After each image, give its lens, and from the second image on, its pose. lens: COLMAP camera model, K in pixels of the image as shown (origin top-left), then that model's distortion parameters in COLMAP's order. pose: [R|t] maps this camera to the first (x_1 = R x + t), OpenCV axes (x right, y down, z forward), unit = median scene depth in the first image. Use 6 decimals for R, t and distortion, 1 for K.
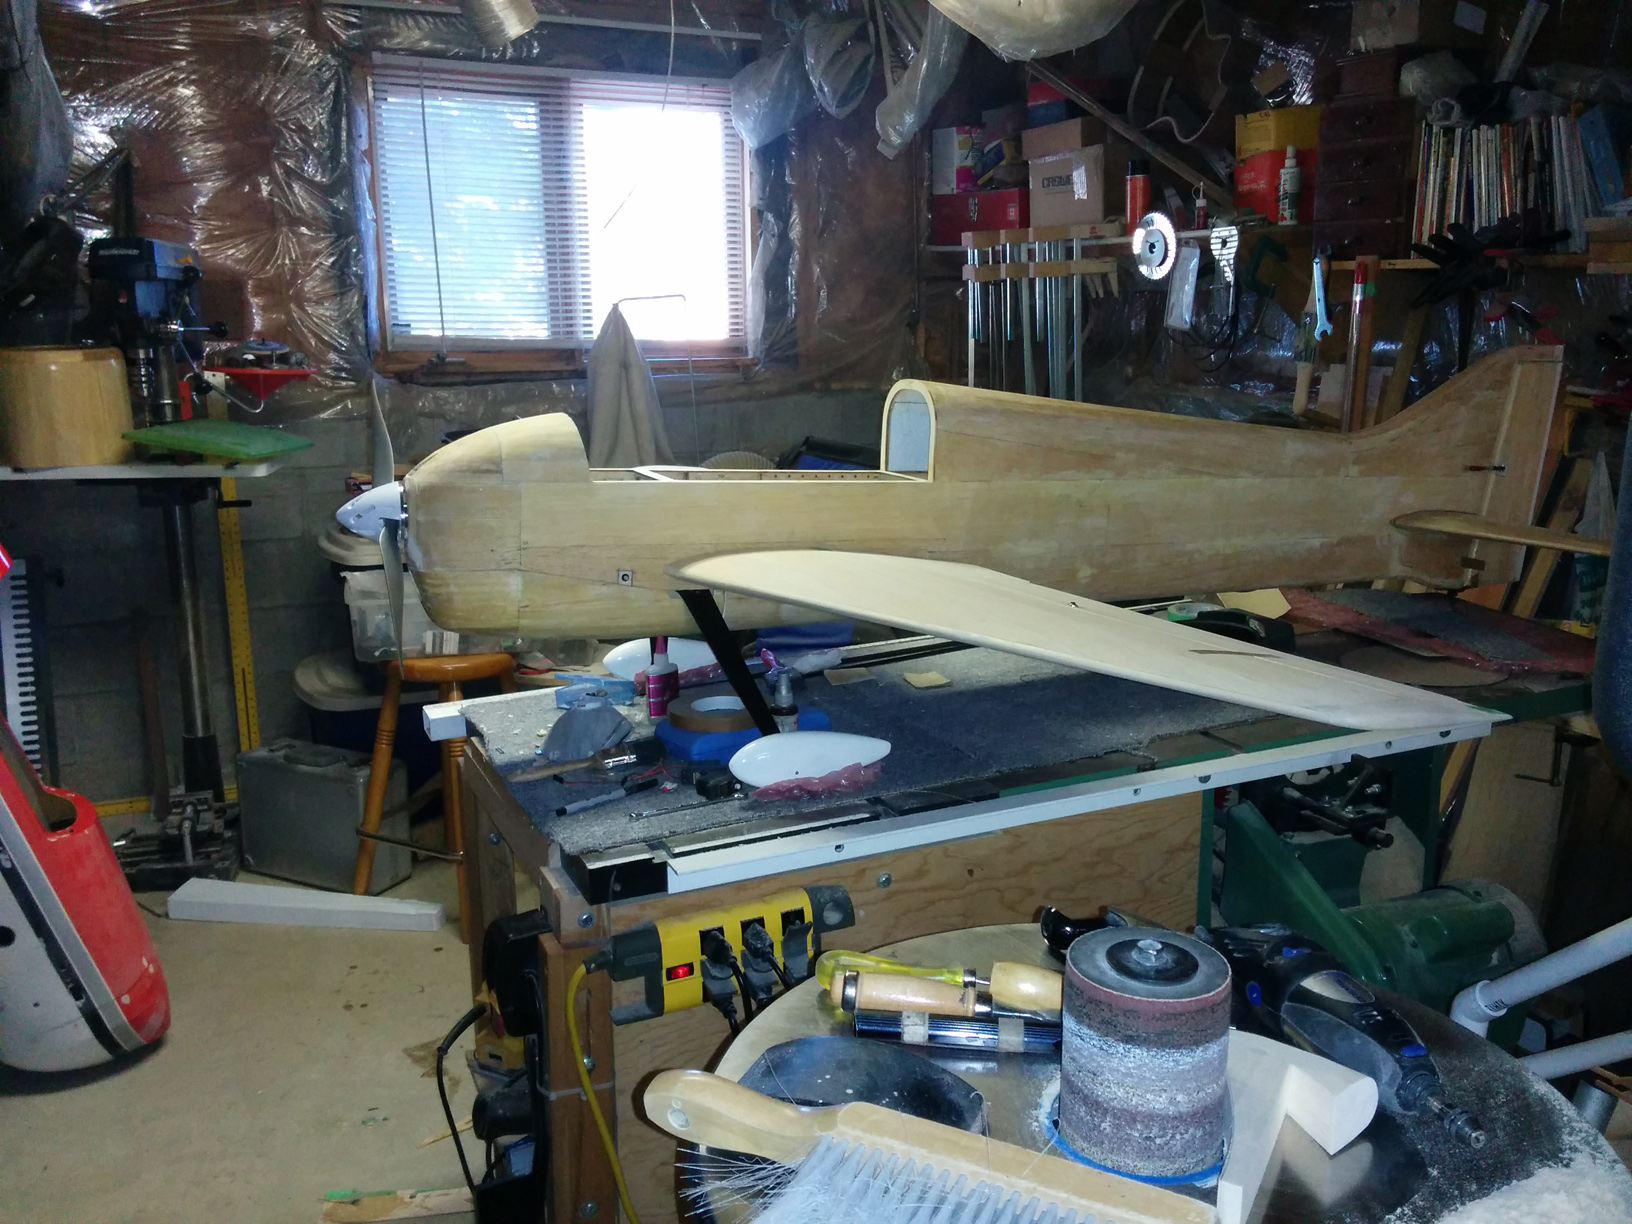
lens RADIAL K [[1408.0, 0, 808.3], [0, 1408.0, 606.9], [0, 0, 1]] dist [0.074388, -0.086098]
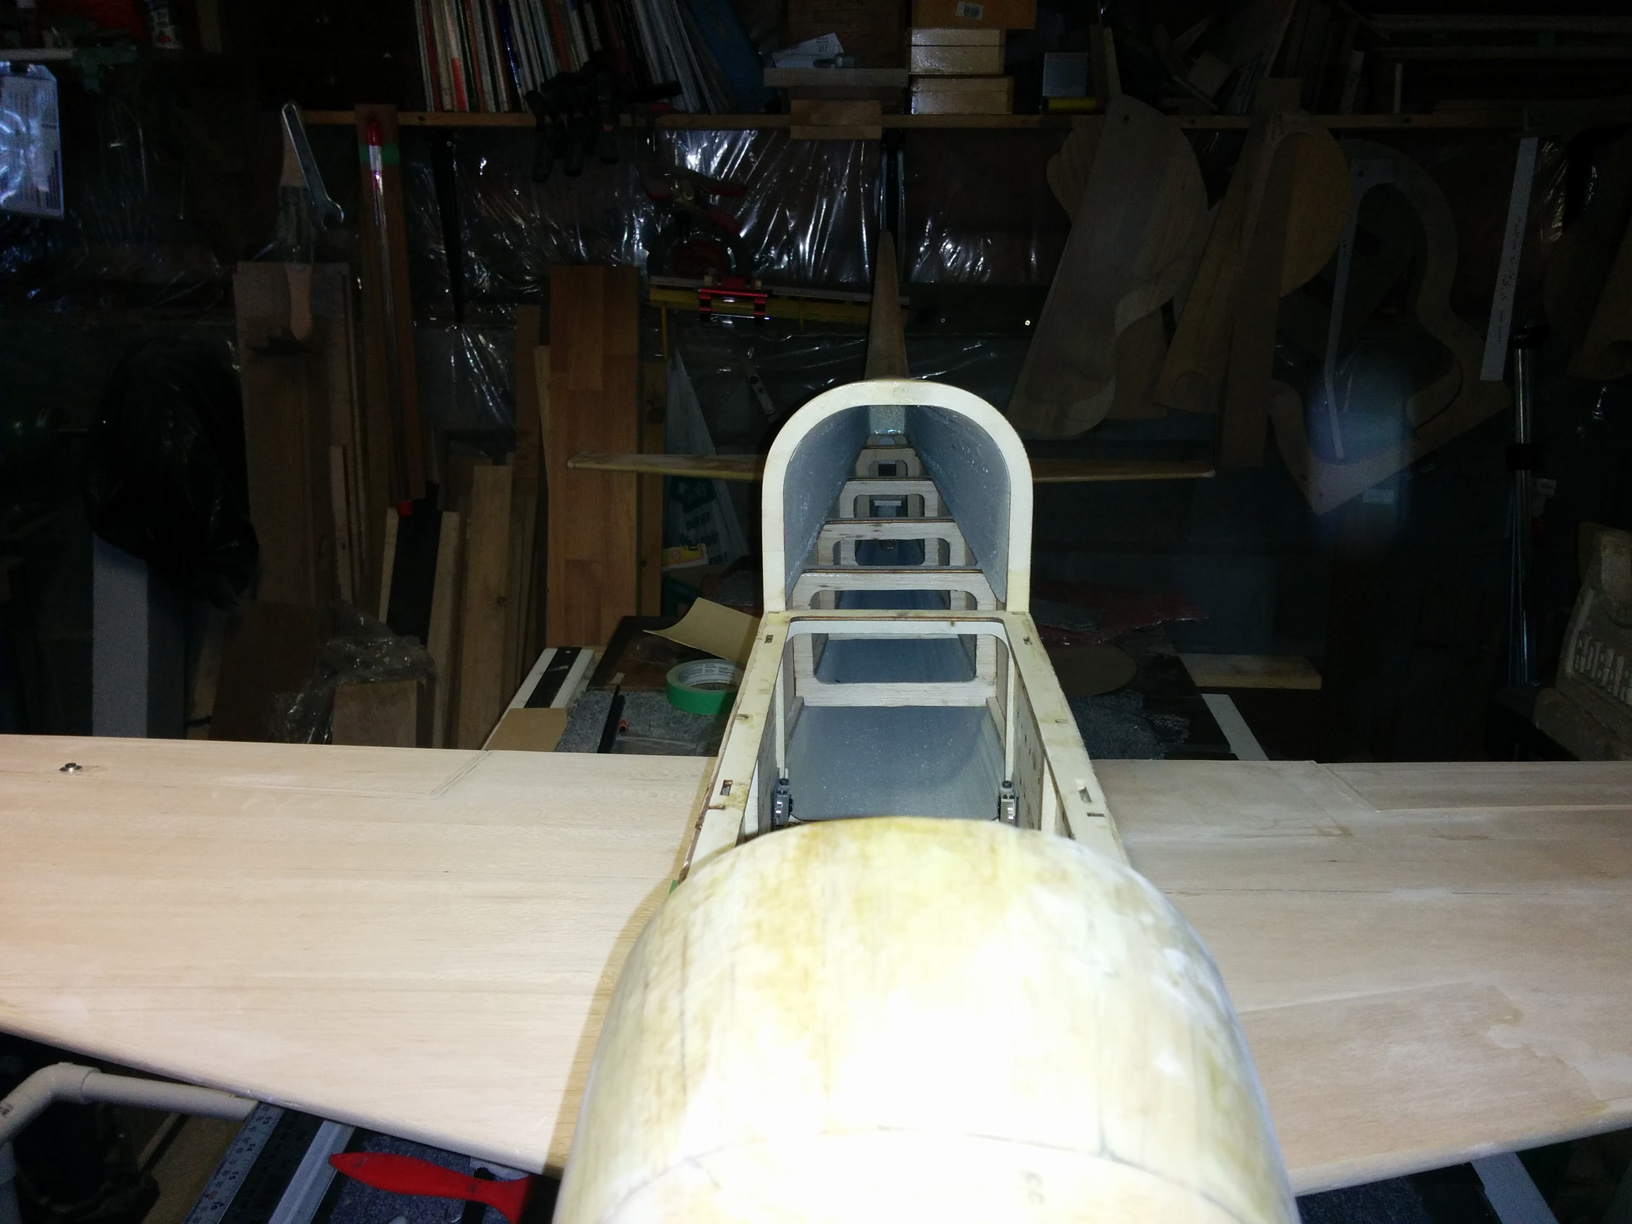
lens RADIAL K [[1408.0, 0, 813.0], [0, 1408.0, 616.0], [0, 0, 1]] dist [0.074388, -0.086098]
pose [[0.450473, -0.273230, 0.849952, -0.180607], [0.190427, 0.959516, 0.207525, -0.114866], [-0.872245, 0.068369, 0.484267, 0.513133]]
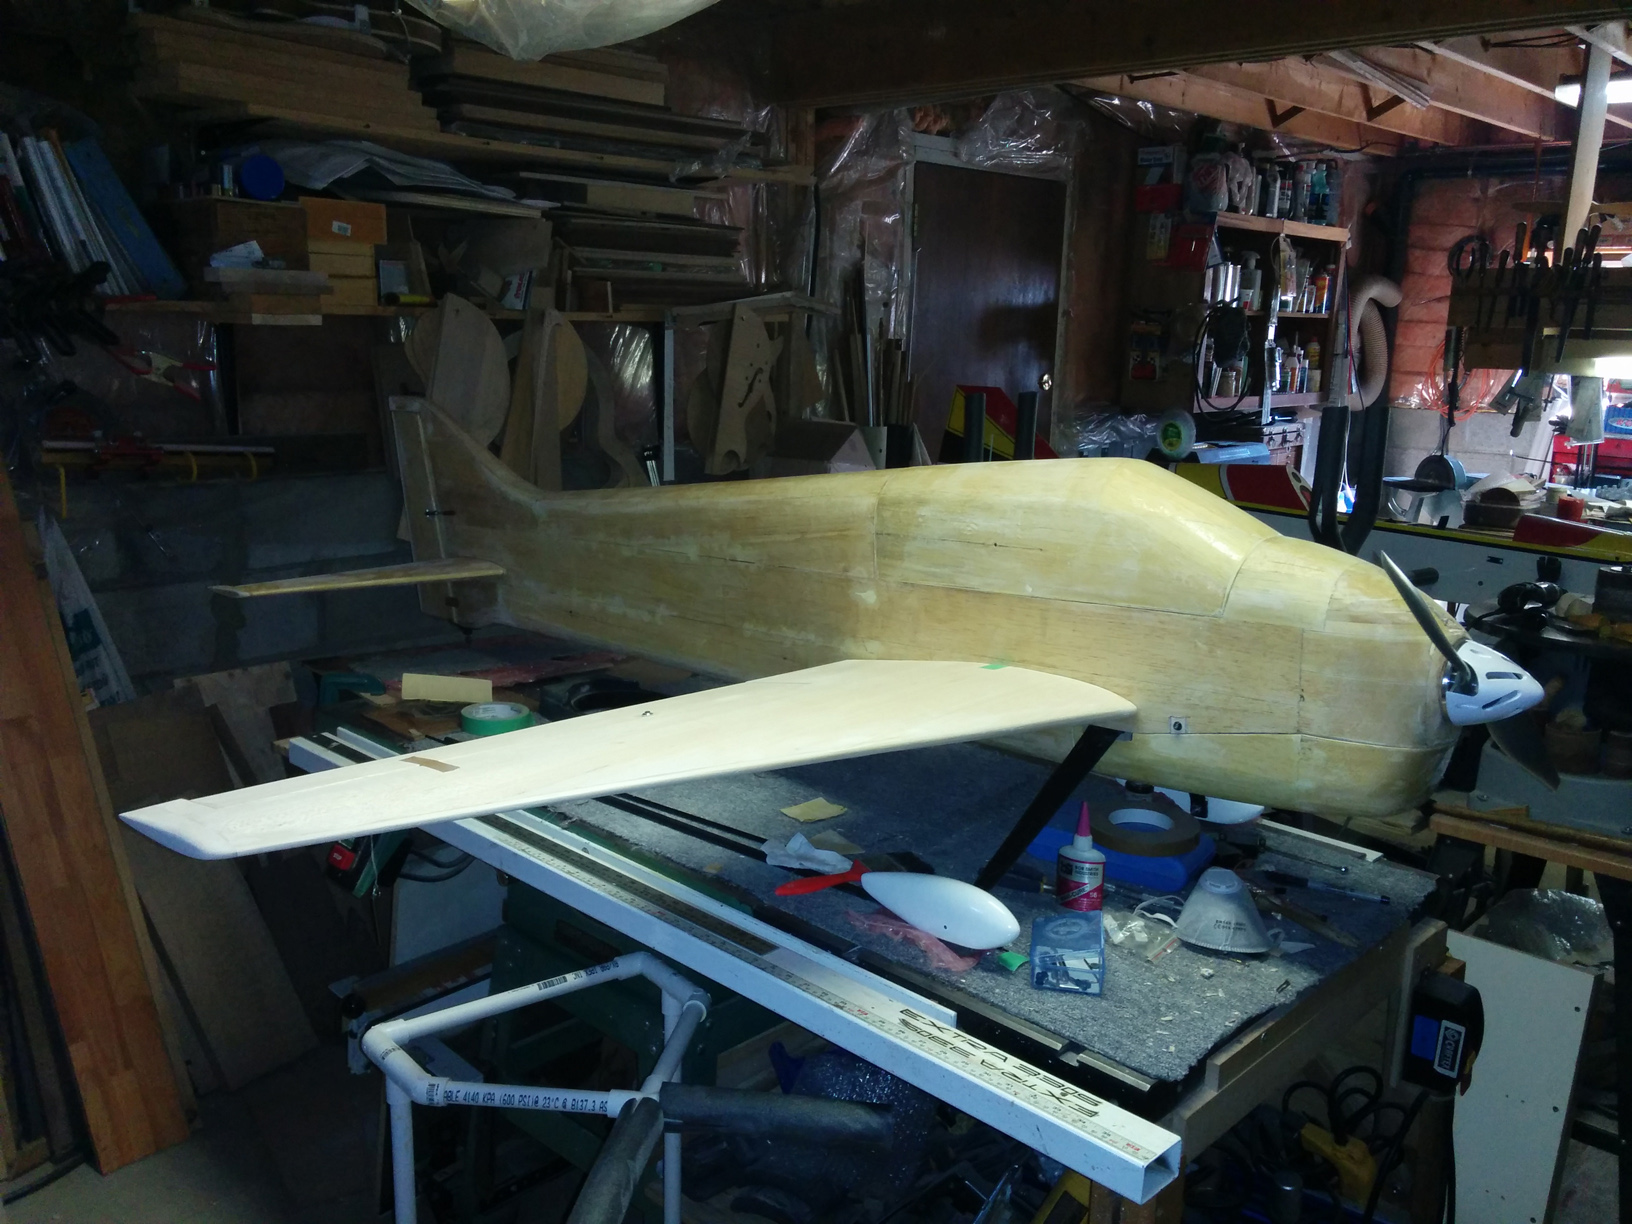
lens RADIAL K [[1408.0, 0, 819.8], [0, 1408.0, 623.1], [0, 0, 1]] dist [0.074388, -0.086098]
pose [[-0.369736, -0.200945, 0.907147, -0.464648], [0.185225, 0.940796, 0.283892, -0.205664], [-0.910487, 0.272991, -0.310626, 0.840907]]
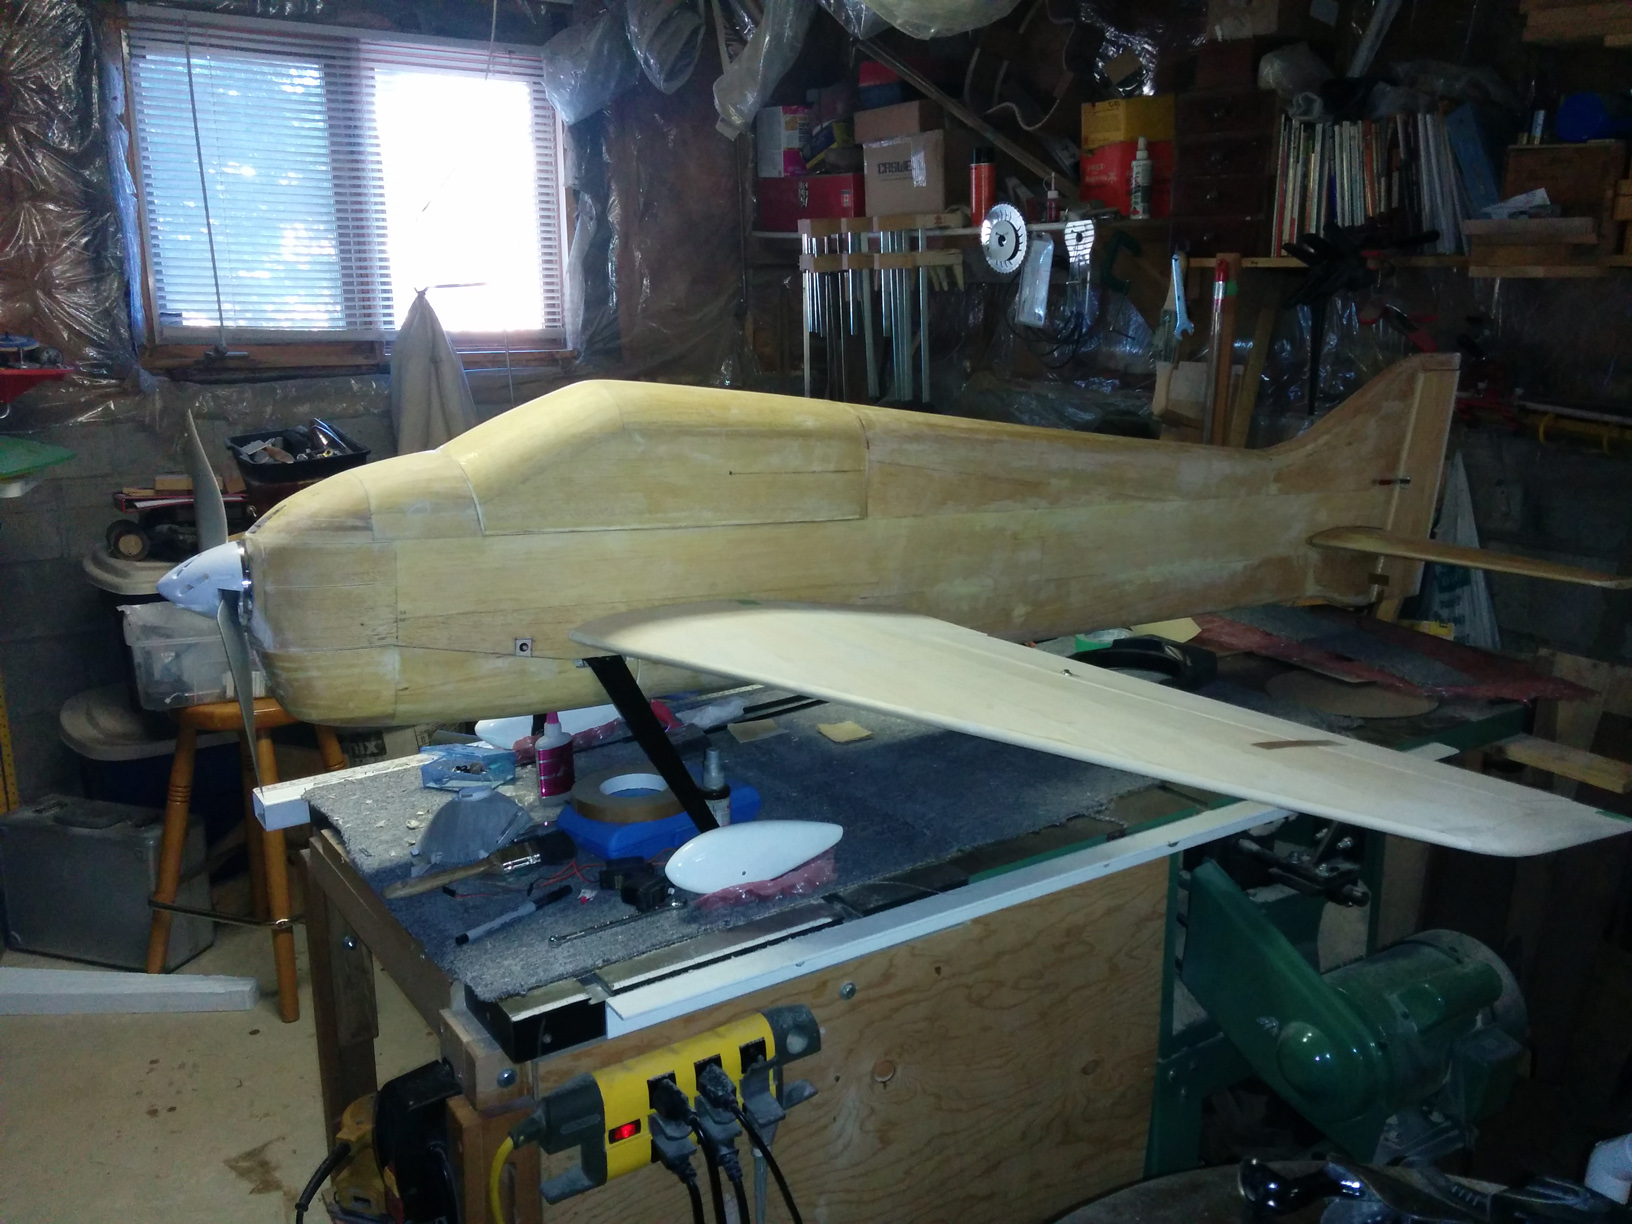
lens RADIAL K [[1408.0, 0, 815.7], [0, 1408.0, 619.8], [0, 0, 1]] dist [0.074388, -0.086098]
pose [[0.987248, -0.031318, 0.156081, -0.049212], [0.027491, 0.999268, 0.026618, -0.030177], [-0.156800, -0.021988, 0.987386, 0.079936]]
